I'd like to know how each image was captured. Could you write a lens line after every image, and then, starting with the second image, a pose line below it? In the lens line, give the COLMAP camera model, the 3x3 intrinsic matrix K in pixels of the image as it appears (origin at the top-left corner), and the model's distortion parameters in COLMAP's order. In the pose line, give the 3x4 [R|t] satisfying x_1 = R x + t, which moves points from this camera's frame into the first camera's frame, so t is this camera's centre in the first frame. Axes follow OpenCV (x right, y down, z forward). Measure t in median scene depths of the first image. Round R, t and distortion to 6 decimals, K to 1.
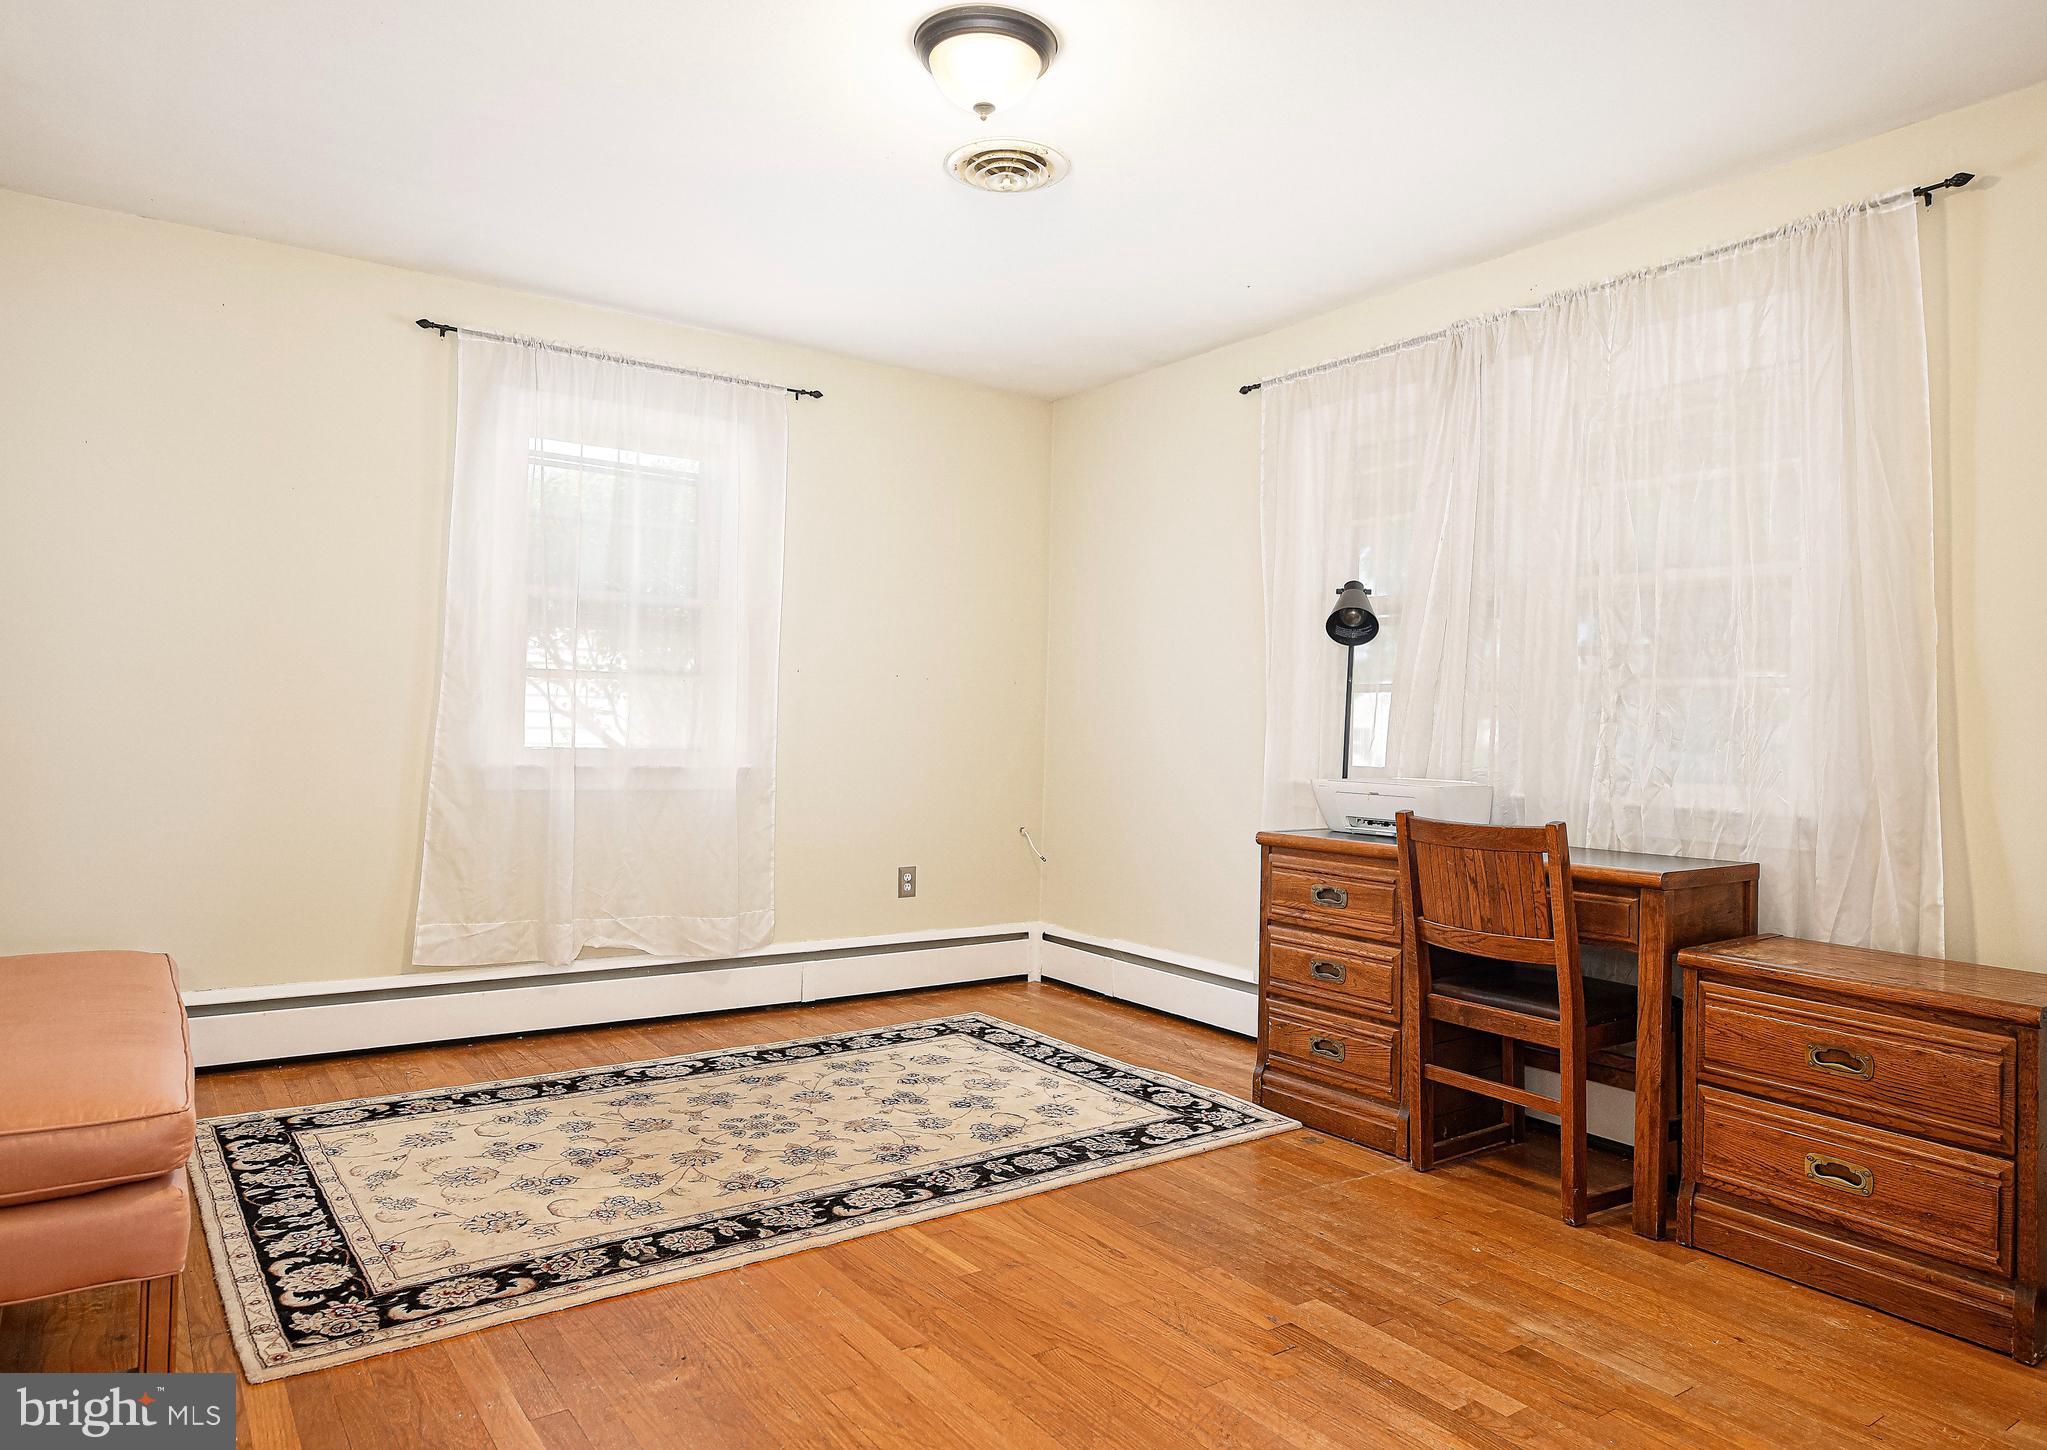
lens RADIAL K [[1274.2, 0, 1020.6], [0, 1274.2, 717.3], [0, 0, 1]] dist [-0.001358, -0.000600]
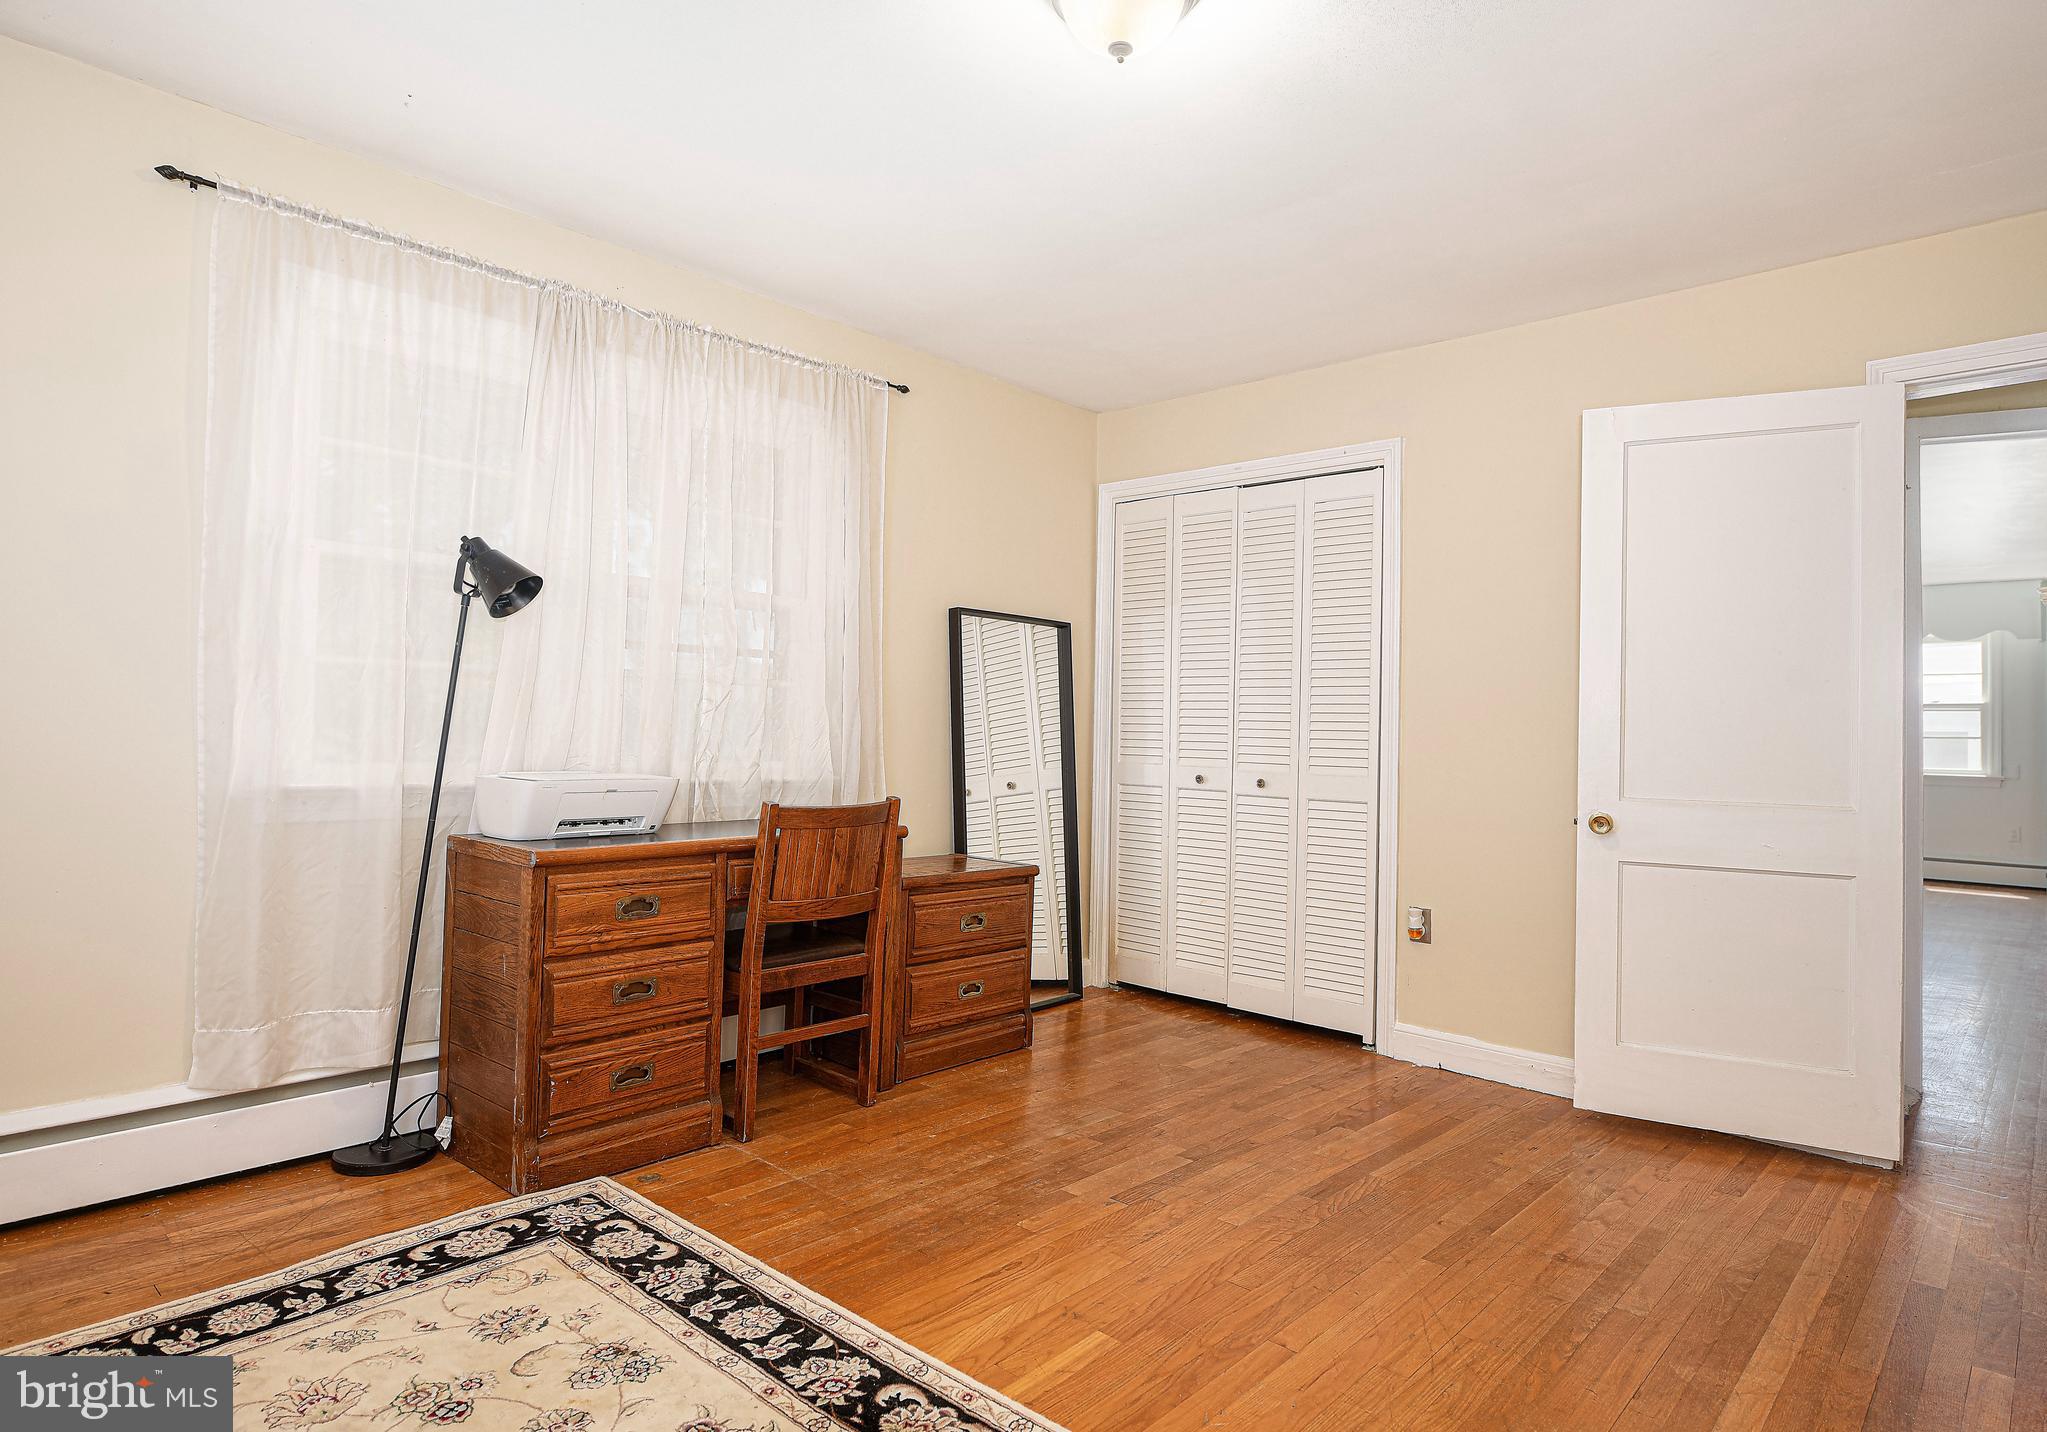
lens RADIAL K [[1139.4, 0, 1019.7], [0, 1139.4, 712.7], [0, 0, 1]] dist [-0.007347, -0.001131]
pose [[-0.204094, -0.014197, 0.978848, -0.611650], [-0.037115, 0.999288, 0.006754, -0.013105], [-0.978247, -0.034951, -0.204476, 0.923789]]
